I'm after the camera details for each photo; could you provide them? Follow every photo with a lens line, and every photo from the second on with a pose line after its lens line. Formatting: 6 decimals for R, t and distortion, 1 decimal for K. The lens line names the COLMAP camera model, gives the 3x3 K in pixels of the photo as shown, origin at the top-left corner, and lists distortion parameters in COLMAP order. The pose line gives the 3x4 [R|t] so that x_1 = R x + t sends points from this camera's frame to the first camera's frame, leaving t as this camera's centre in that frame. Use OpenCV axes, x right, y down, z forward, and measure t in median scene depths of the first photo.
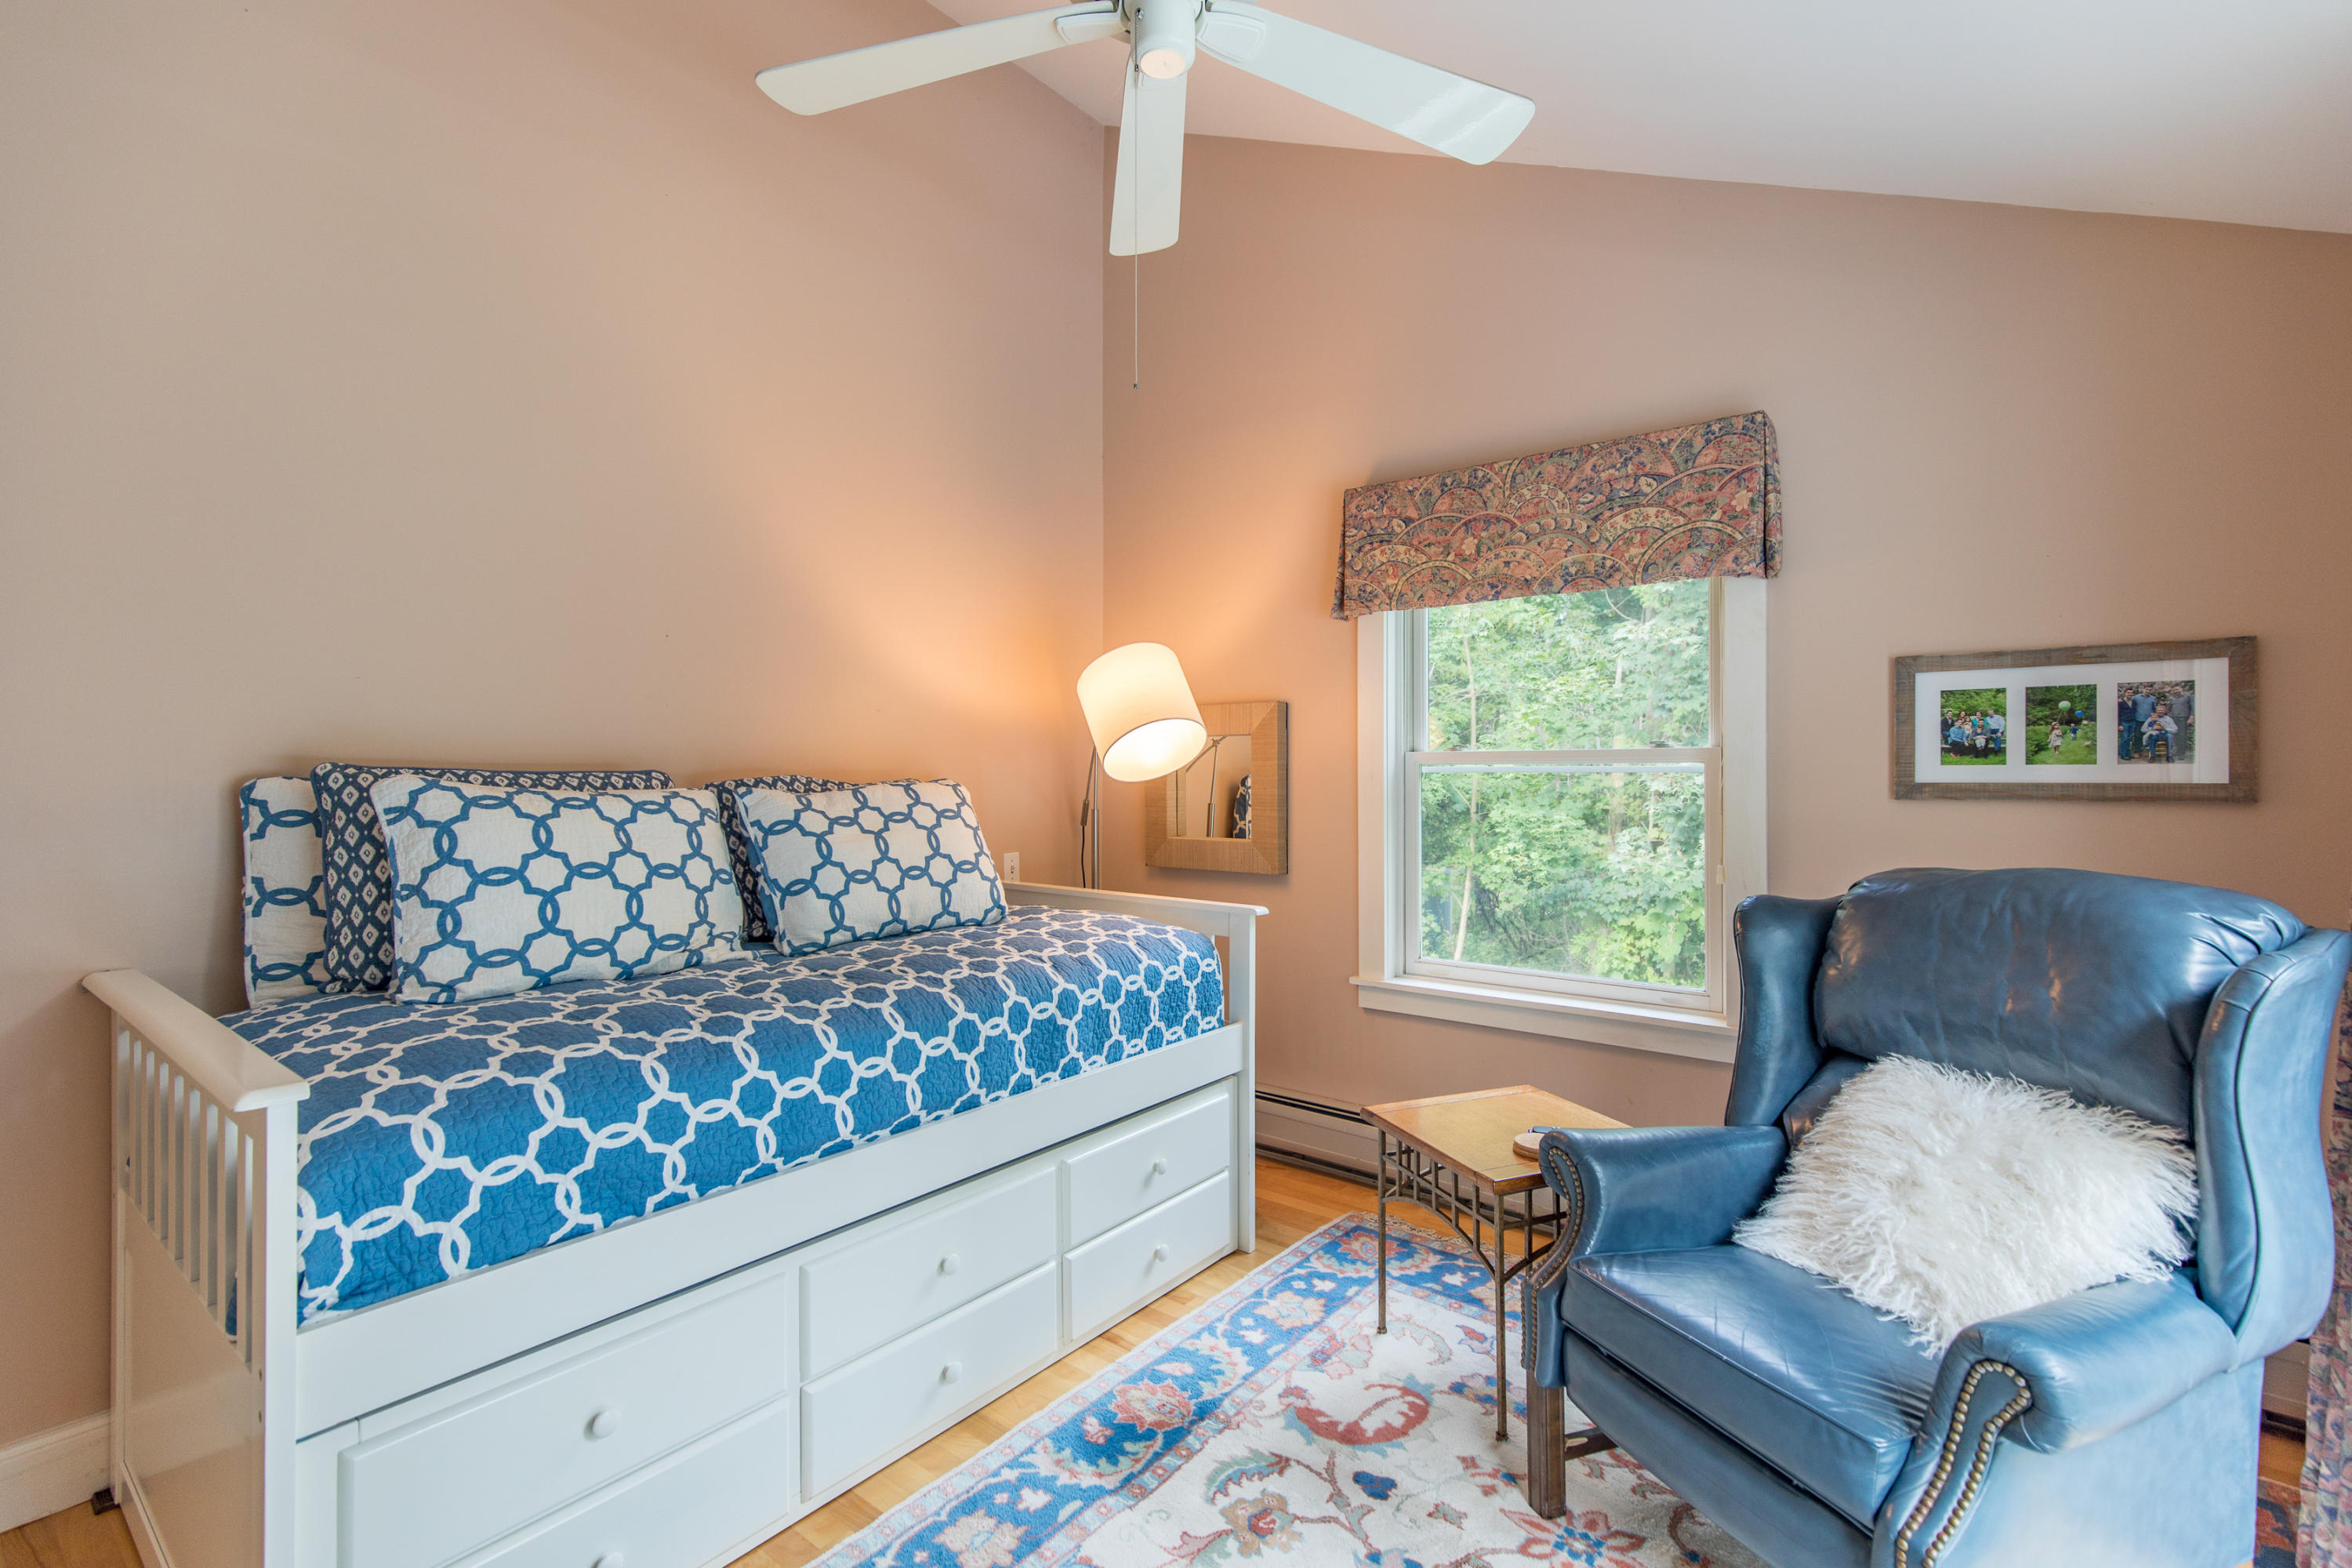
lens RADIAL K [[1053.8, 0, 1178.7], [0, 1053.8, 776.5], [0, 0, 1]] dist [0.002504, -0.000020]
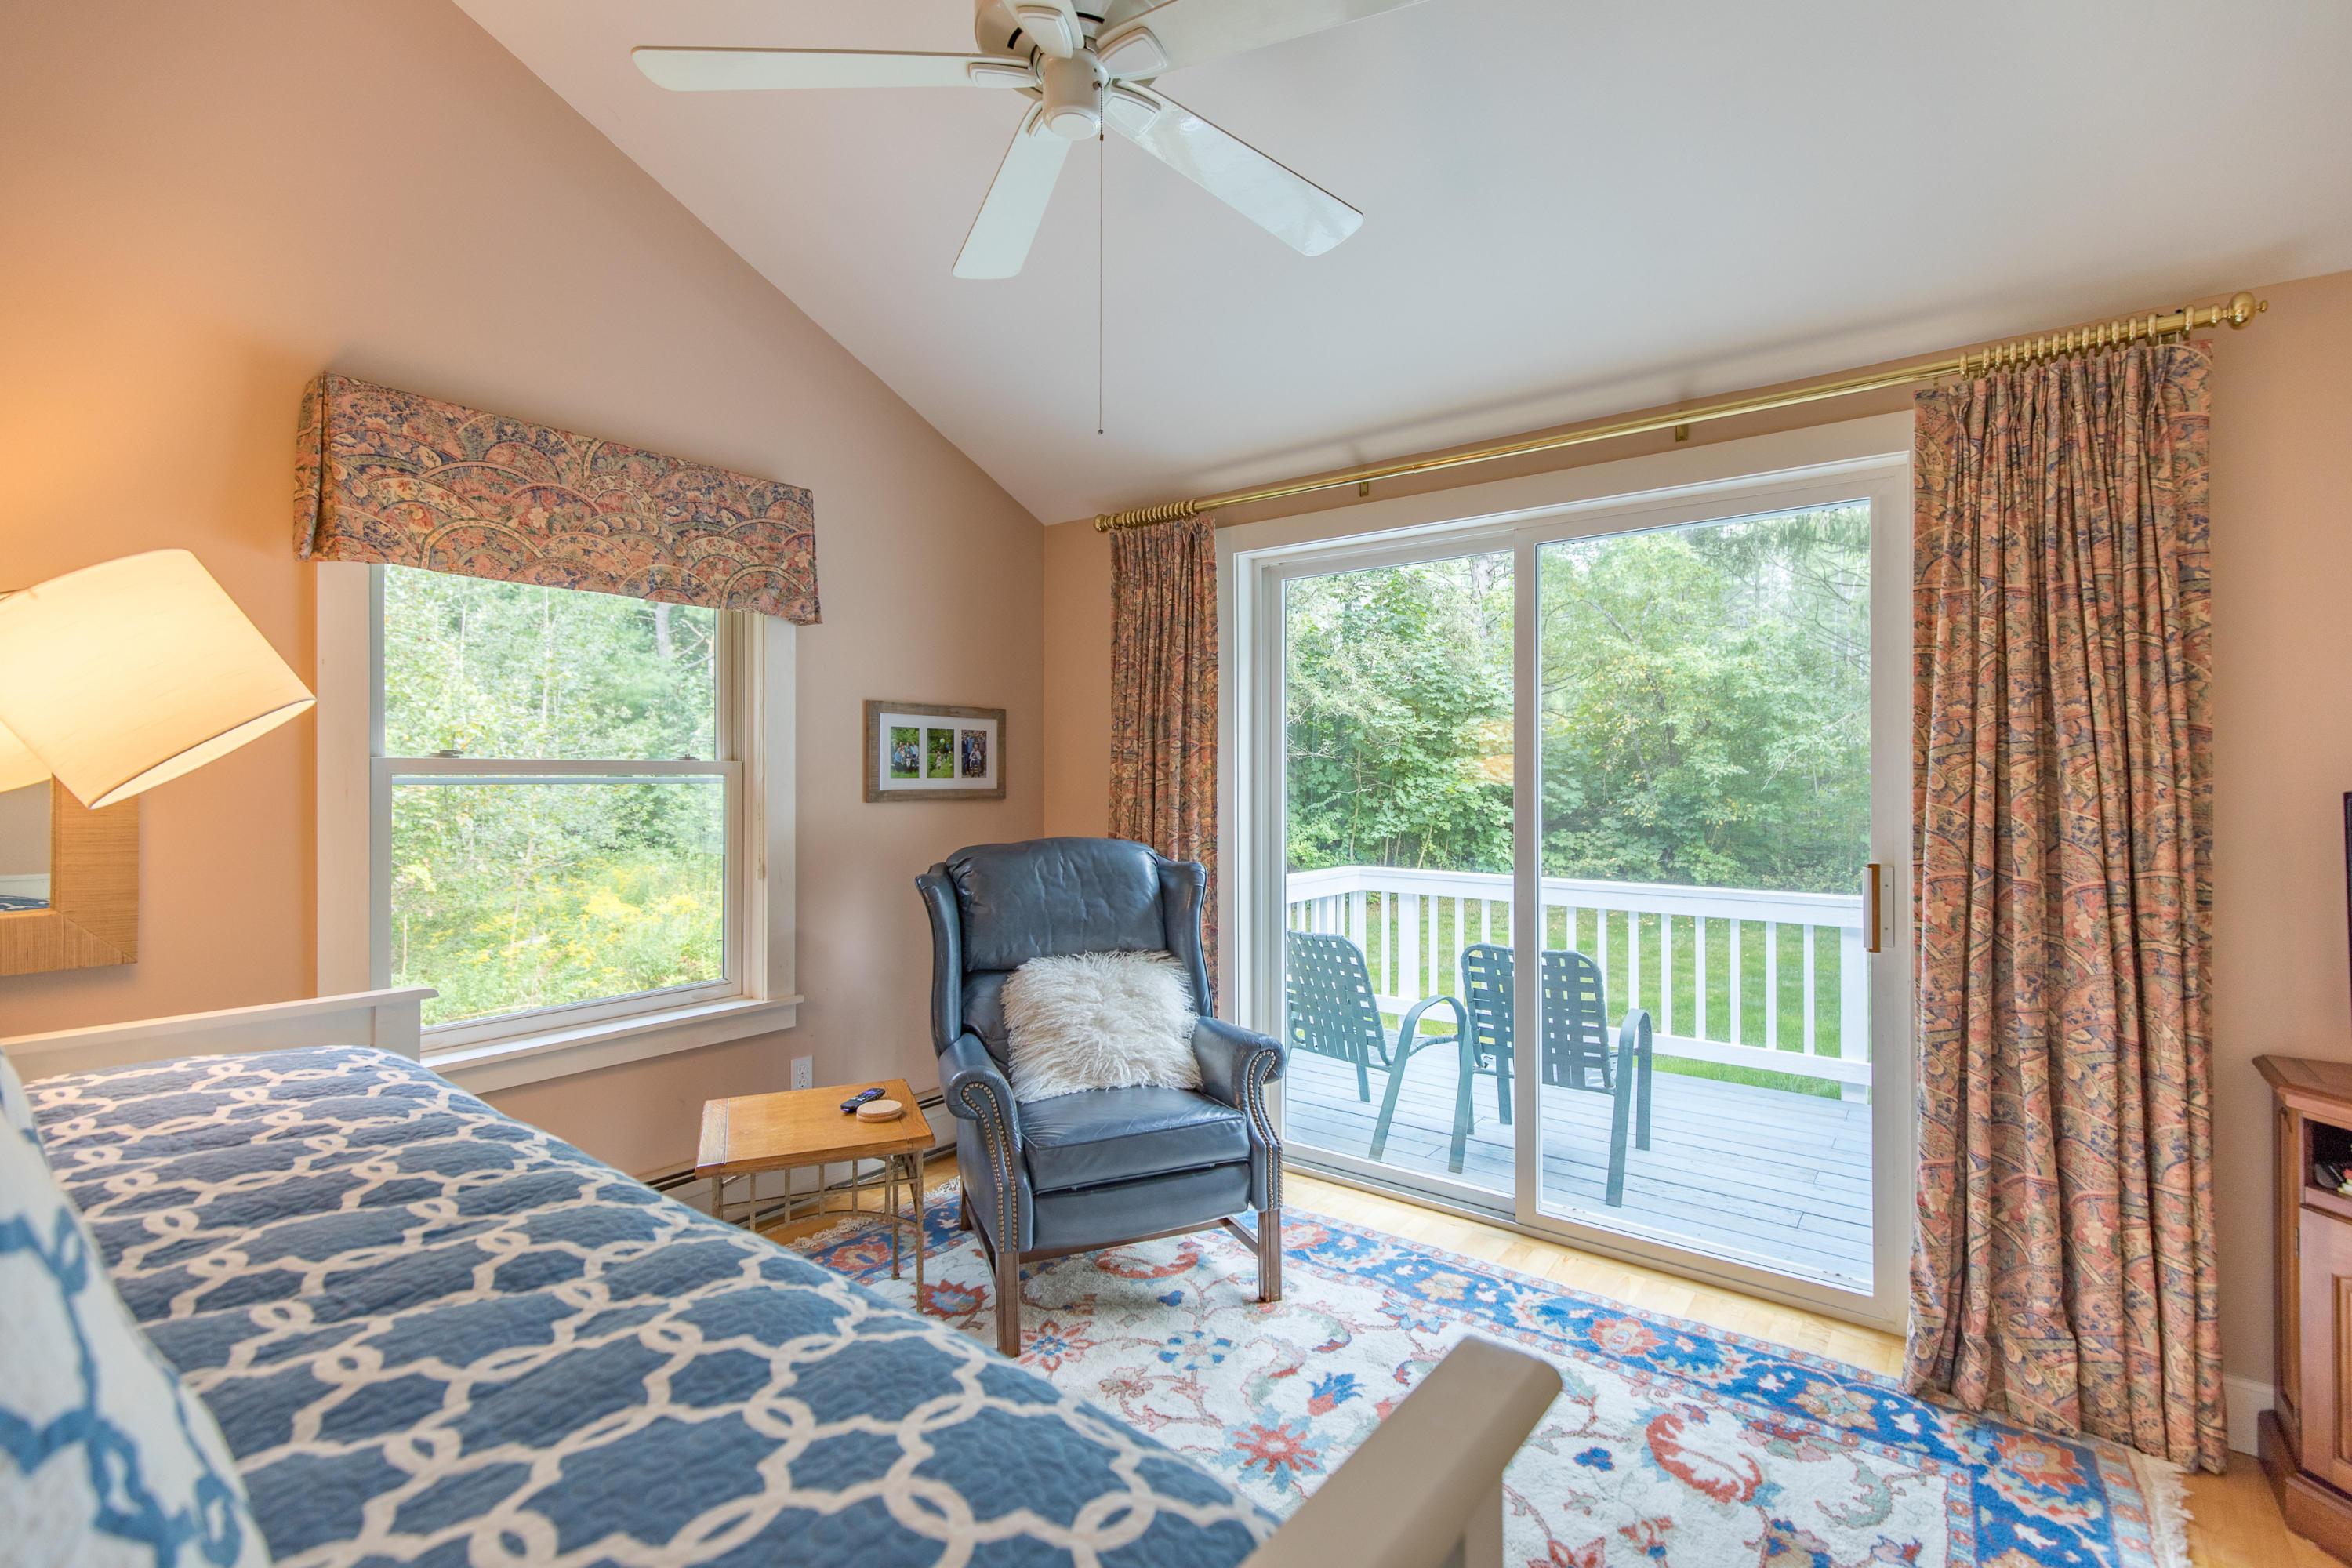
lens RADIAL K [[1053.8, 0, 1179.0], [0, 1053.8, 774.3], [0, 0, 1]] dist [0.002504, -0.000020]
pose [[-0.013325, 0.001698, 0.999910, -0.639253], [0.000128, 0.999999, -0.001697, -0.011714], [-0.999911, 0.000106, -0.013325, 0.546563]]
